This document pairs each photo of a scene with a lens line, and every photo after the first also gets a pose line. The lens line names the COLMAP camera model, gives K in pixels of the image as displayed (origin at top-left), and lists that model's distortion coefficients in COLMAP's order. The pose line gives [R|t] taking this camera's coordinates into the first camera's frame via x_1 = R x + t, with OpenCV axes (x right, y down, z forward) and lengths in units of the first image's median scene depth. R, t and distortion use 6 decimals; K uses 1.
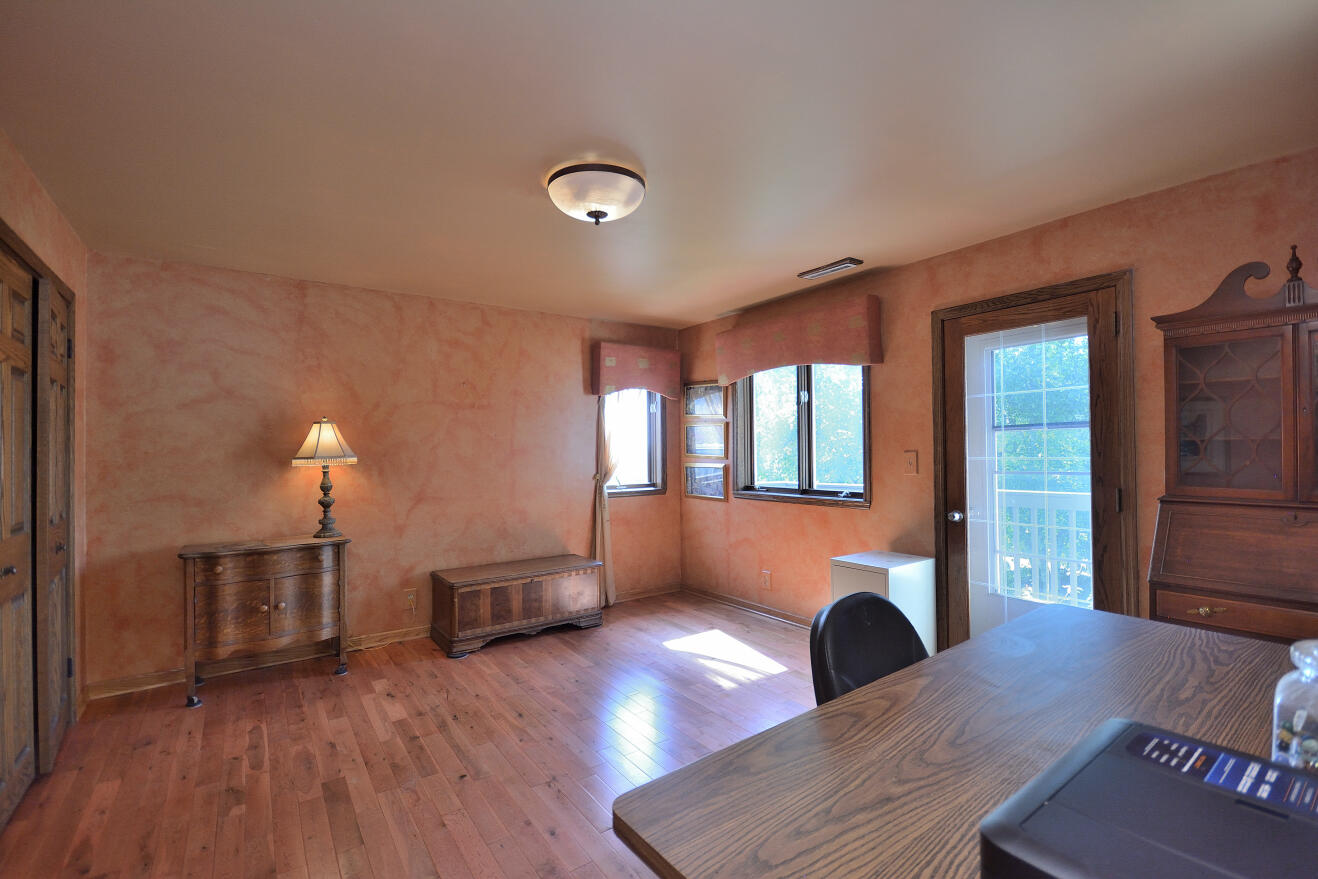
lens RADIAL K [[585.8, 0, 660.3], [0, 585.8, 447.1], [0, 0, 1]] dist [-0.001531, -0.000692]
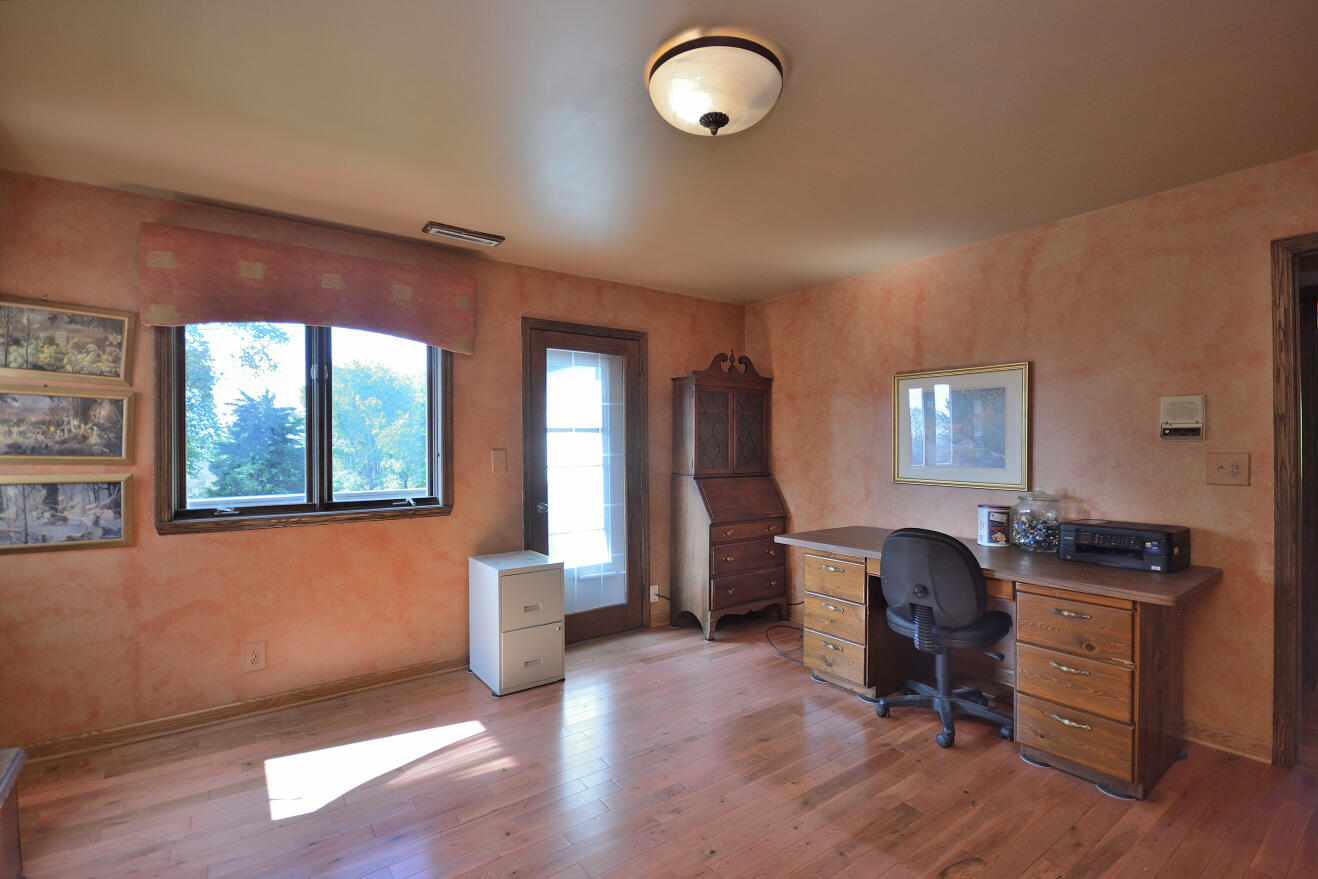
lens RADIAL K [[585.8, 0, 660.3], [0, 585.8, 447.1], [0, 0, 1]] dist [-0.001531, -0.000692]
pose [[-0.002359, 0.013320, 0.999908, -0.558038], [-0.001152, 0.999911, -0.013323, 0.015726], [-0.999997, -0.001183, -0.002343, 0.716332]]
